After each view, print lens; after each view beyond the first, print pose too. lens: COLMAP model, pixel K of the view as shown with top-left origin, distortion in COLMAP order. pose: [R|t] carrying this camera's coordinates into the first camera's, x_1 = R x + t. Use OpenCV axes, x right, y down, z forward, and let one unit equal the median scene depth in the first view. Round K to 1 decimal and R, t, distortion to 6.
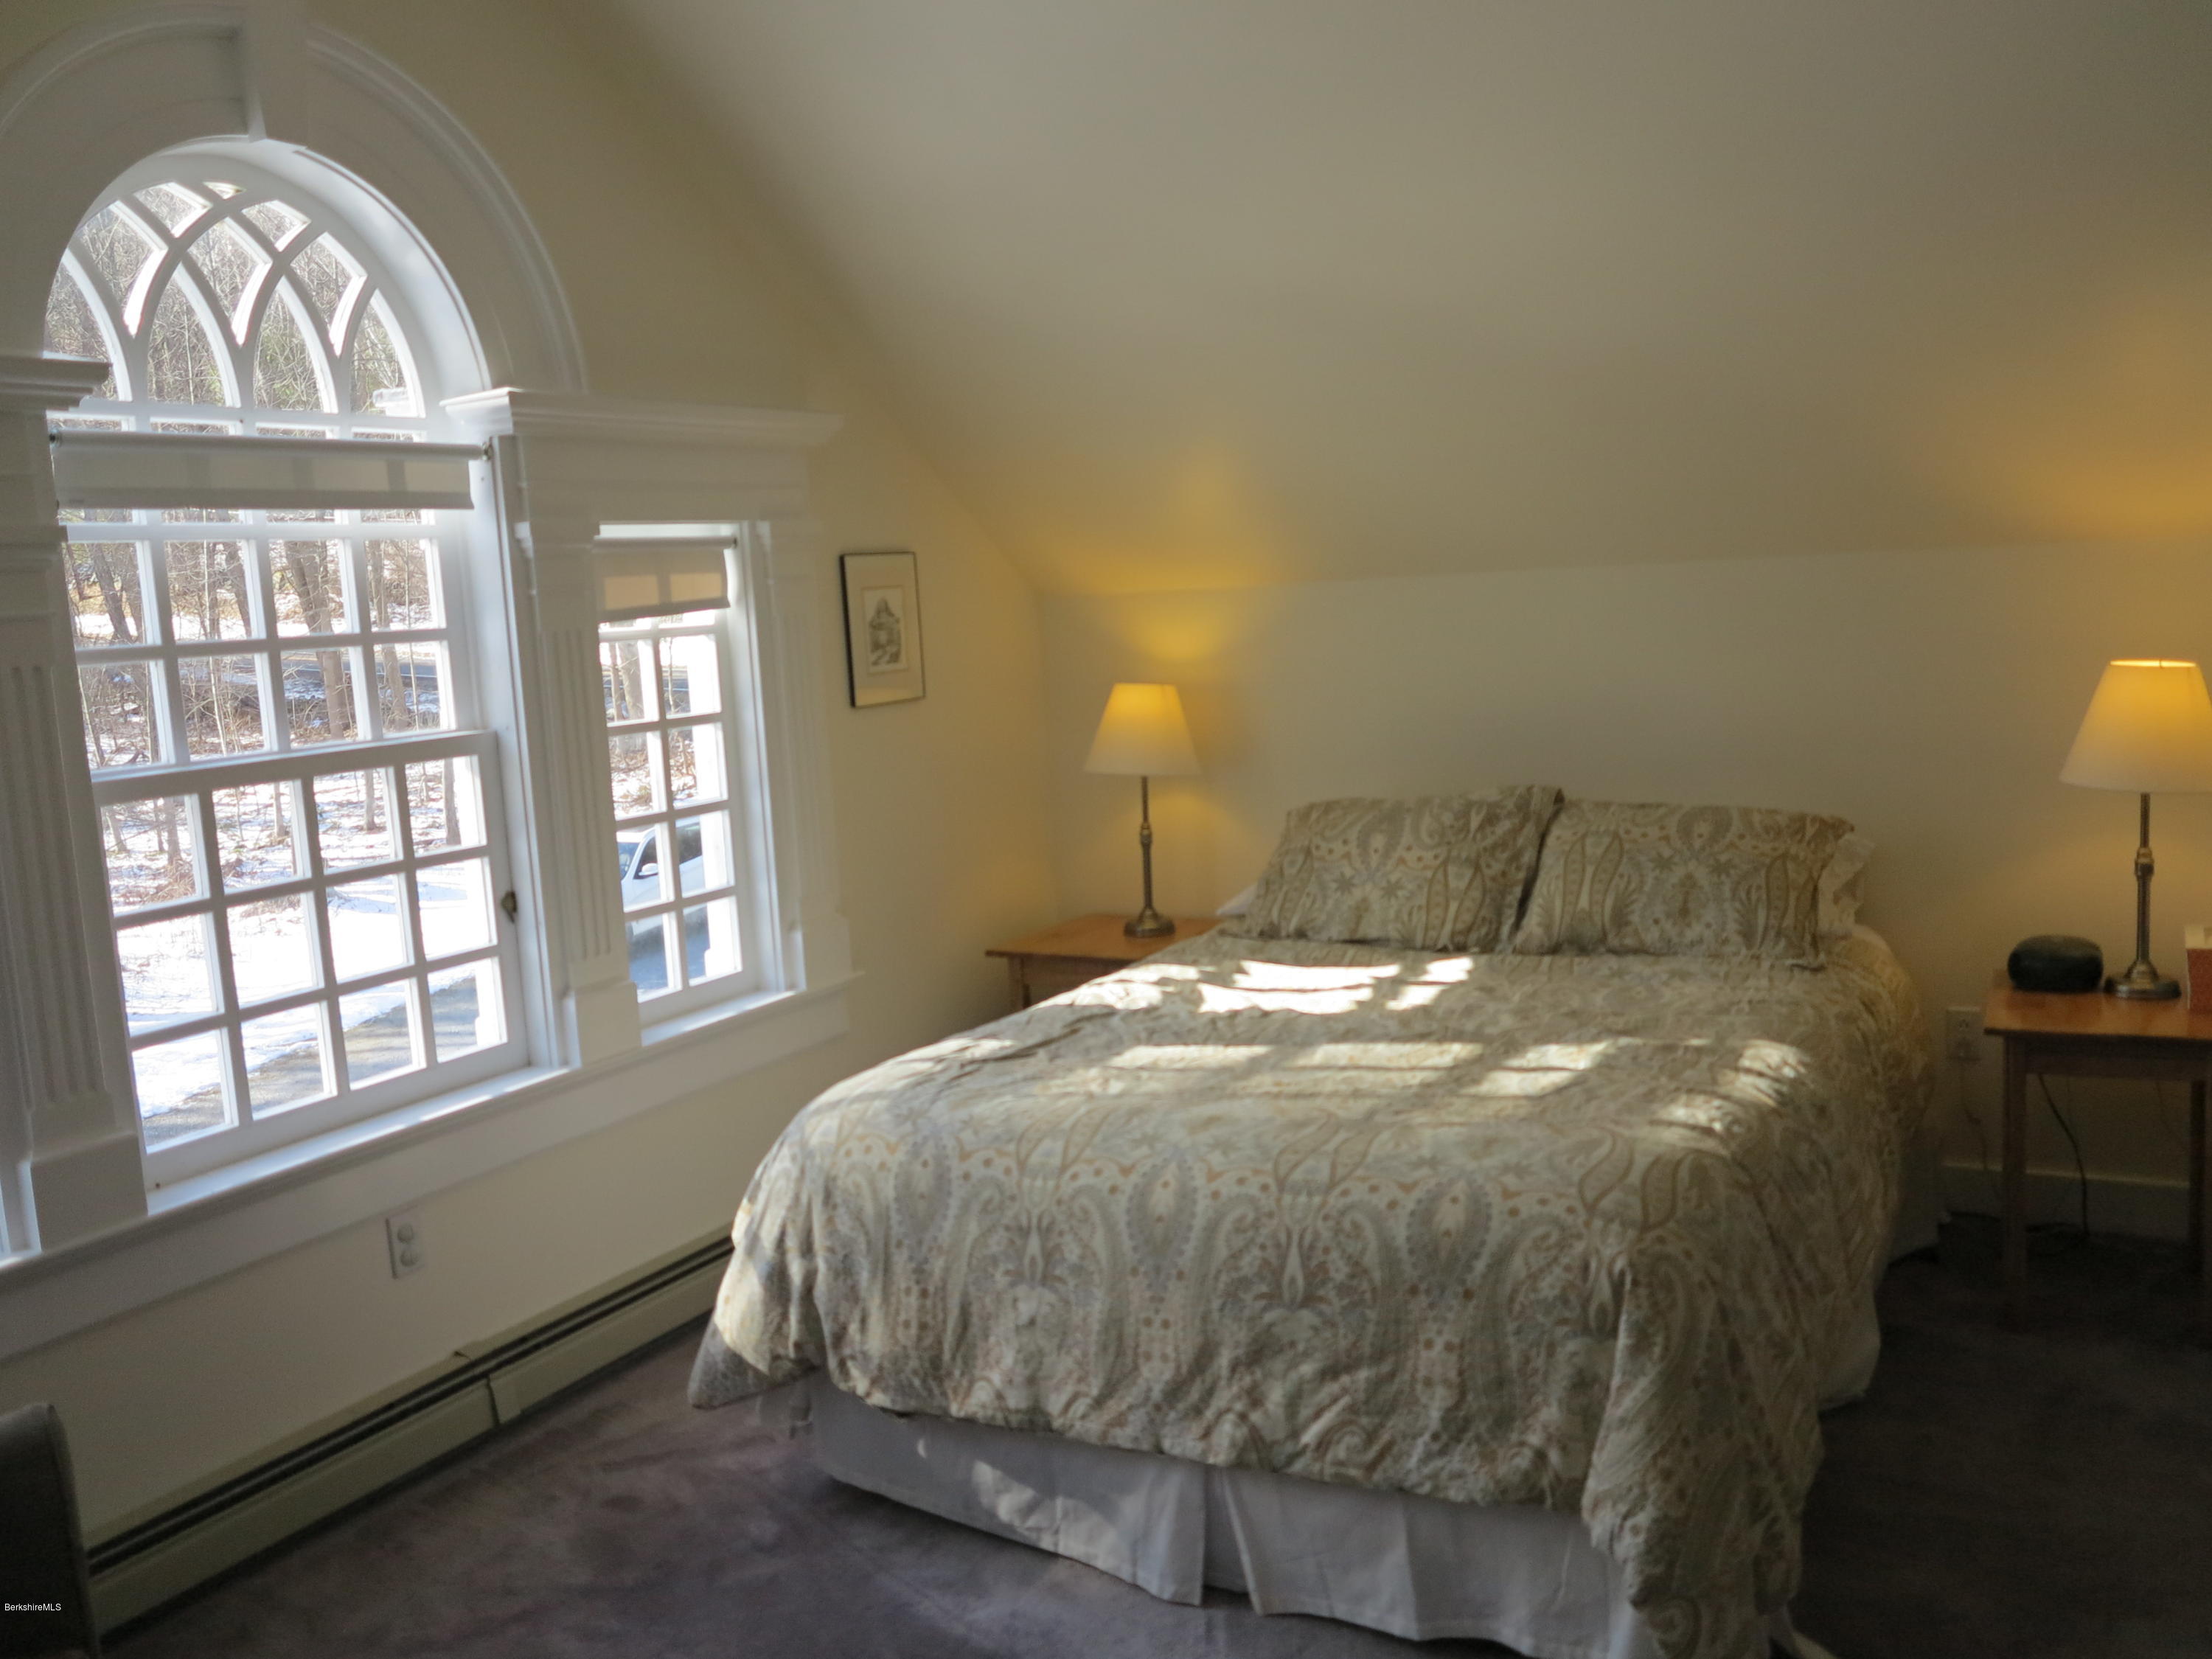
lens RADIAL K [[1809.7, 0, 1115.5], [0, 1809.7, 832.4], [0, 0, 1]] dist [-0.031250, -0.000985]
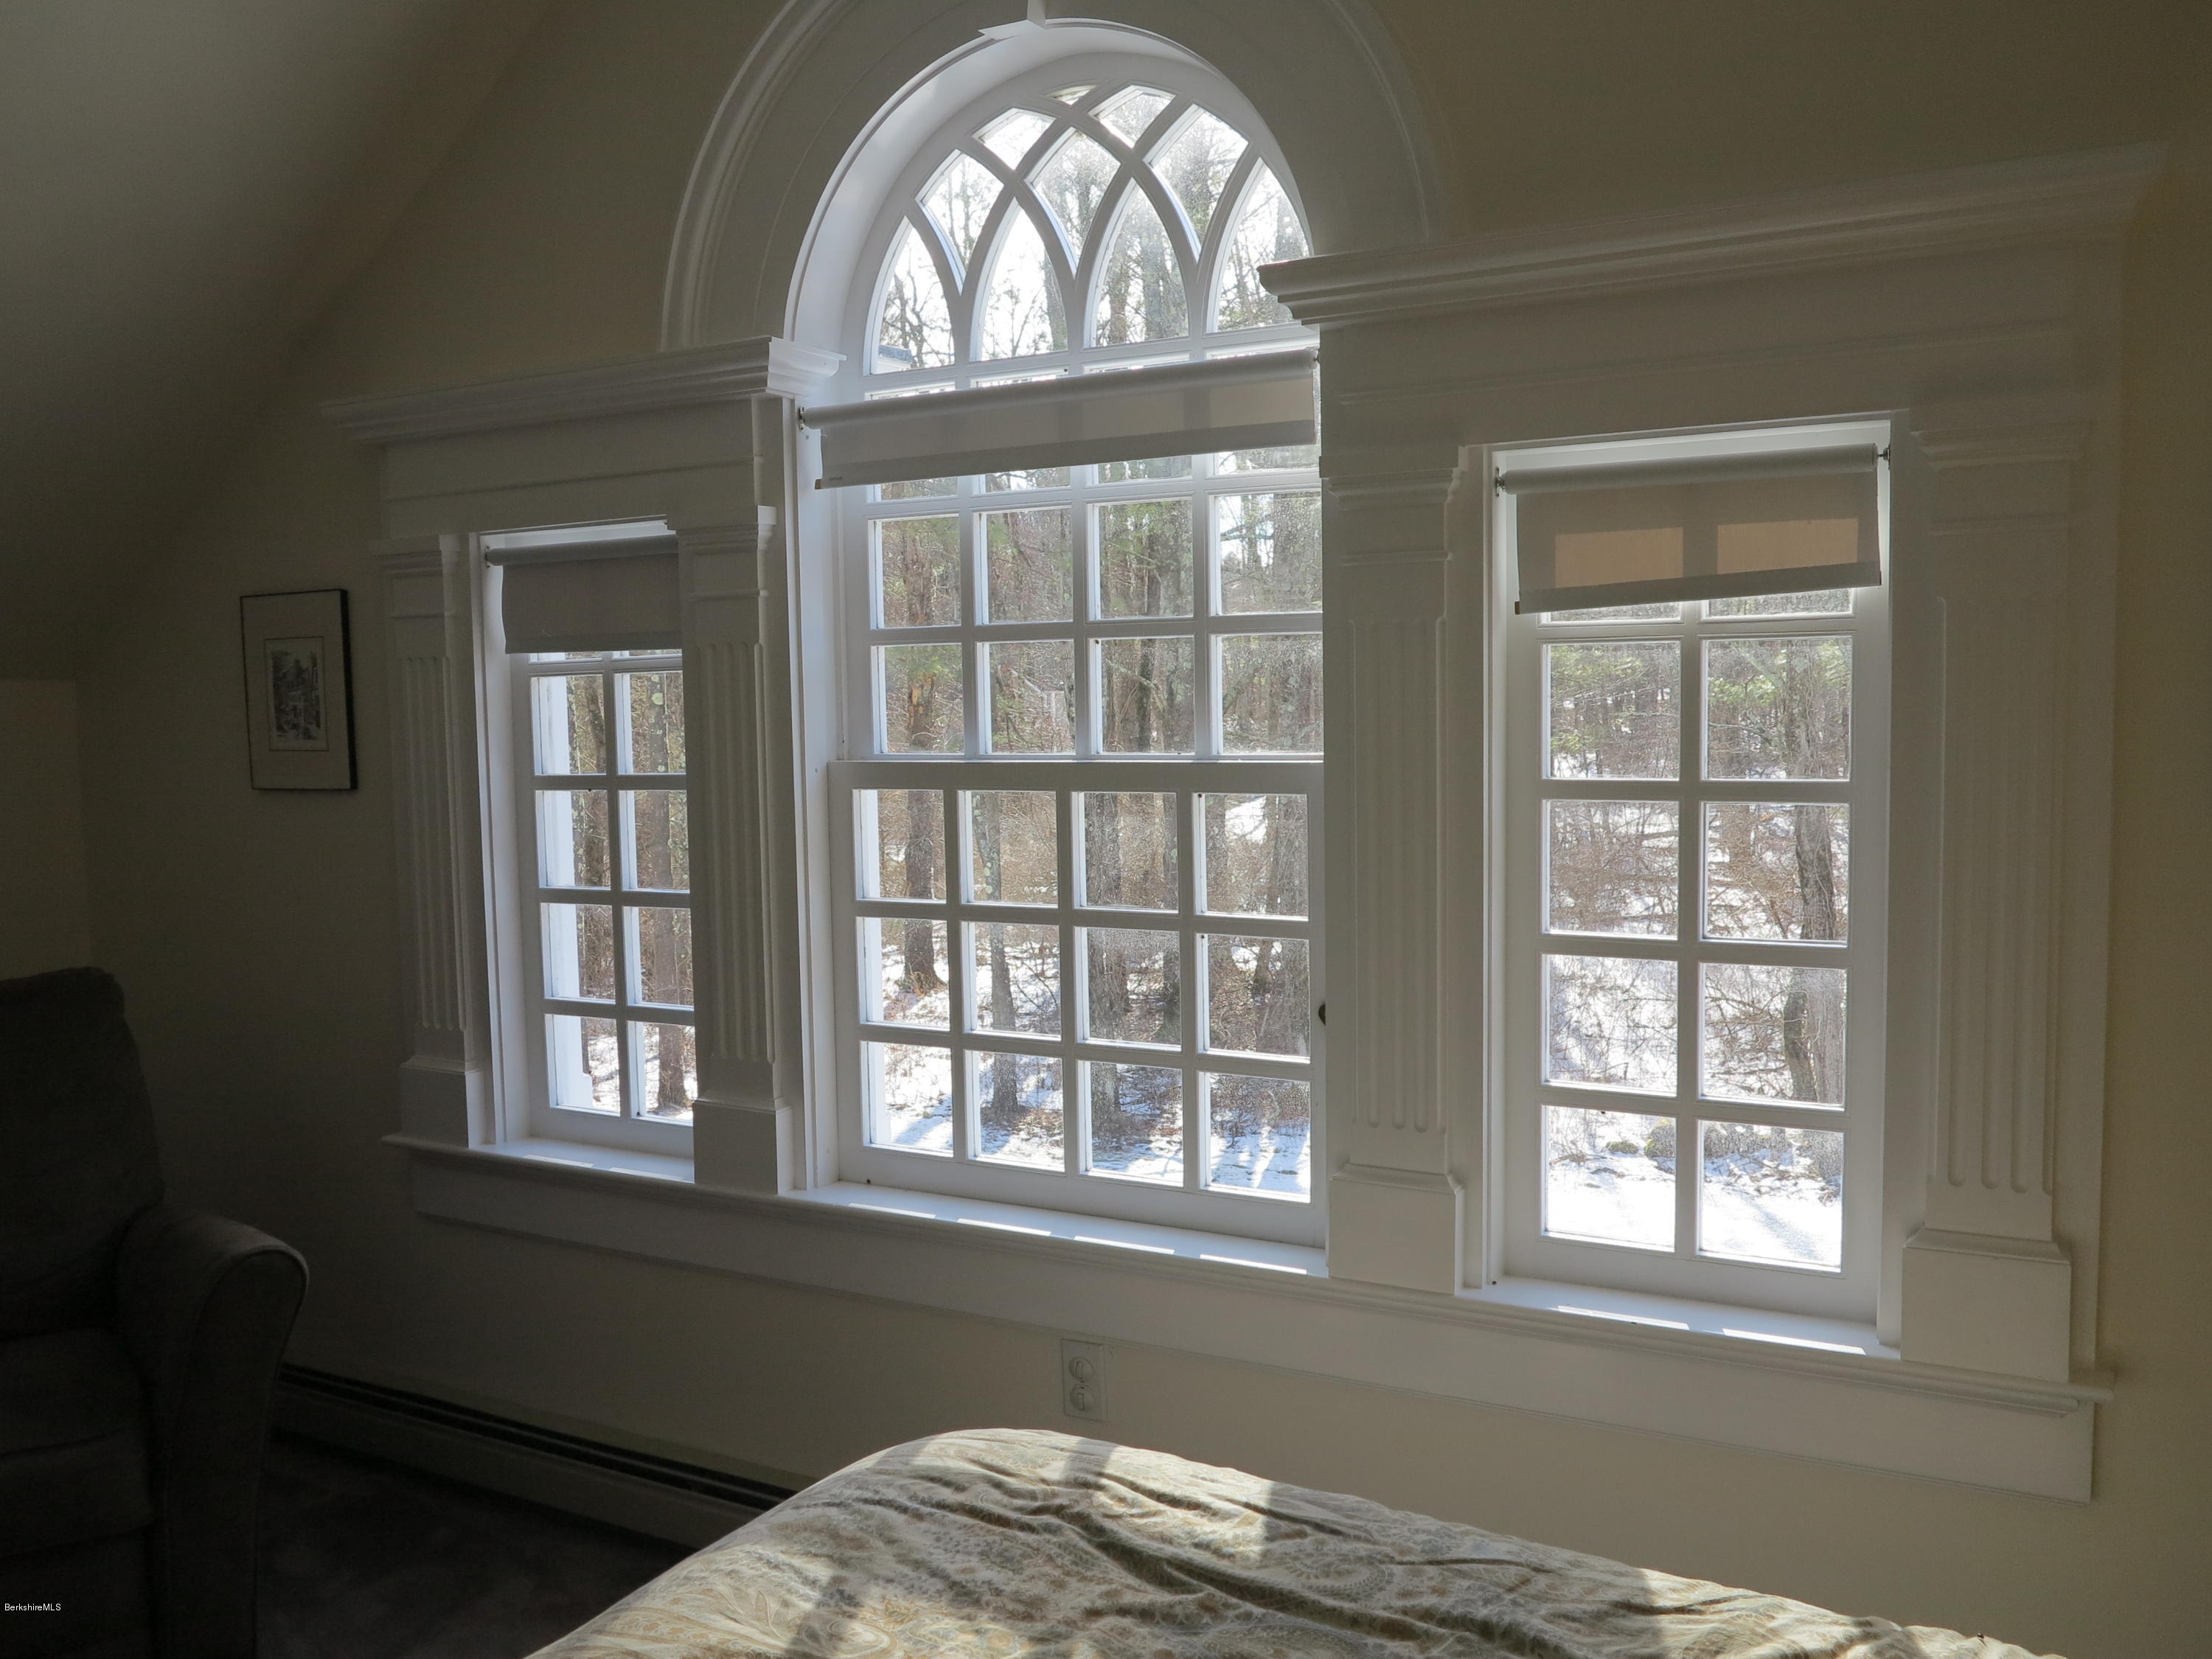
lens RADIAL K [[1824.7, 0, 1101.8], [0, 1824.7, 832.9], [0, 0, 1]] dist [-0.043902, 0.009448]
pose [[0.005419, 0.122826, -0.992413, 0.344689], [-0.124313, 0.984812, 0.121206, -0.102104], [0.992228, 0.122713, 0.020606, 0.888689]]
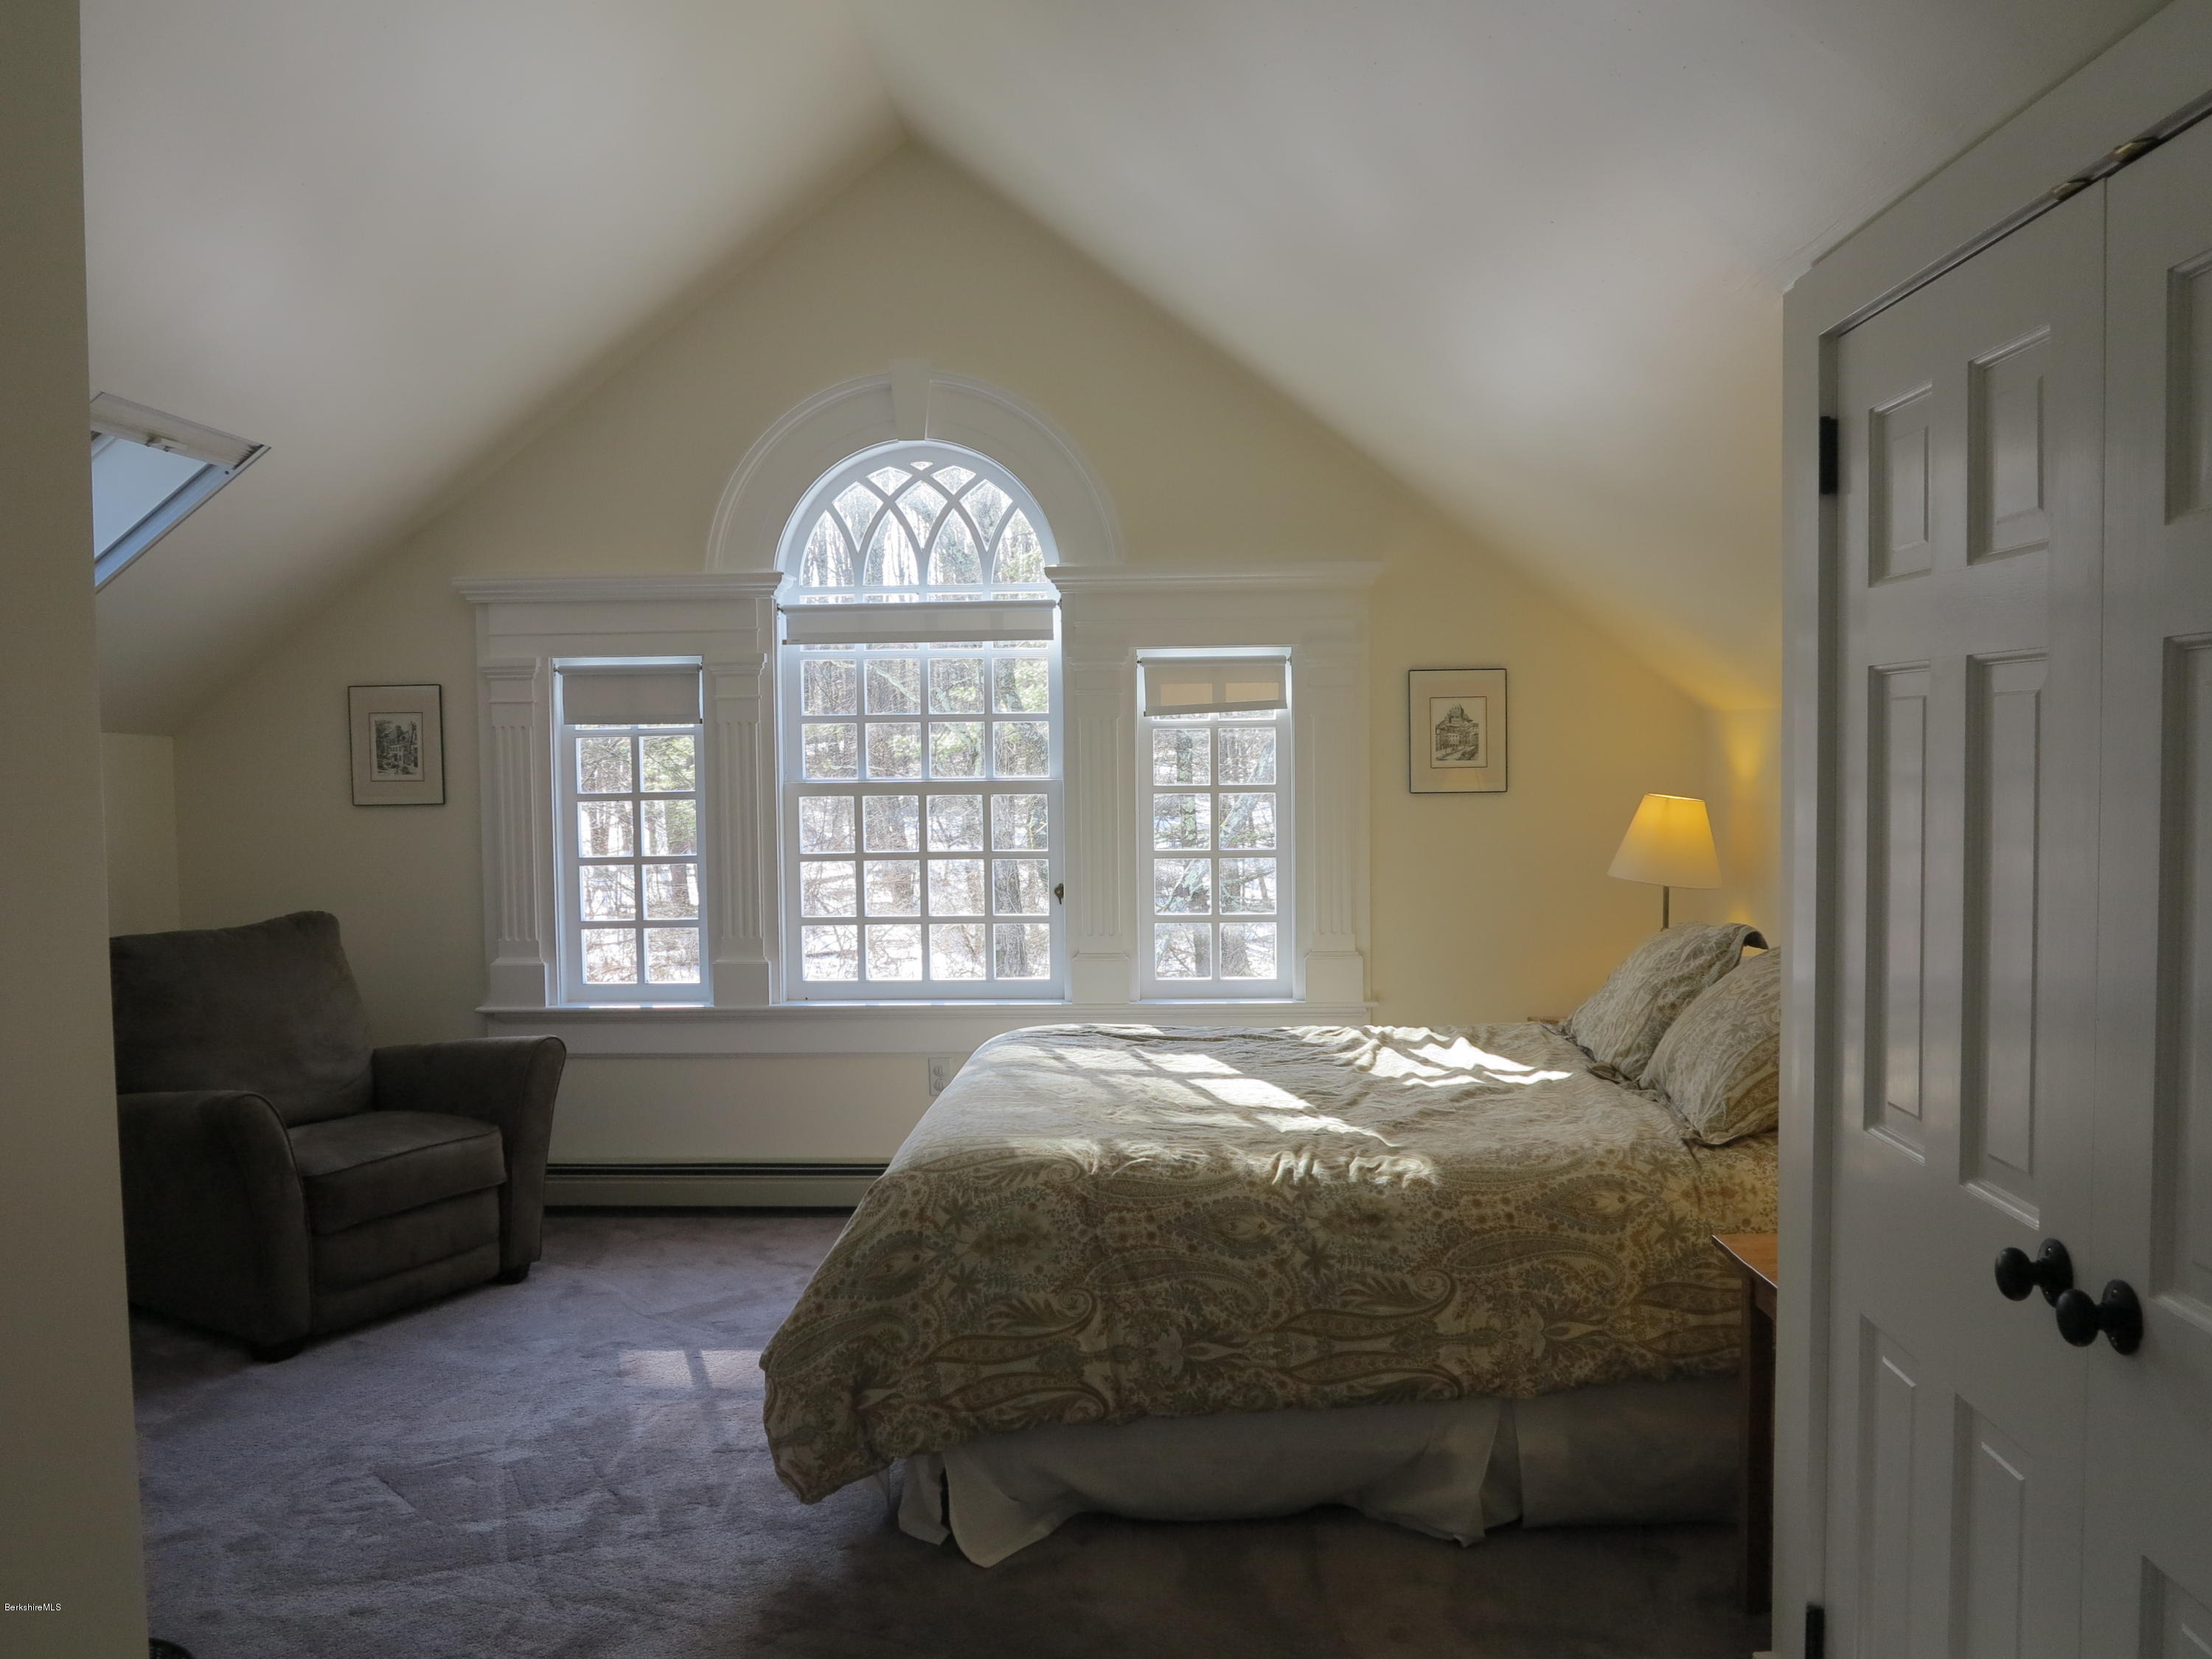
lens RADIAL K [[1824.7, 0, 1101.8], [0, 1824.7, 832.9], [0, 0, 1]] dist [-0.043902, 0.009448]
pose [[0.456119, 0.094982, -0.884836, 1.059773], [-0.135940, 0.990055, 0.036202, -0.072070], [0.879475, 0.103772, 0.464495, 0.297170]]
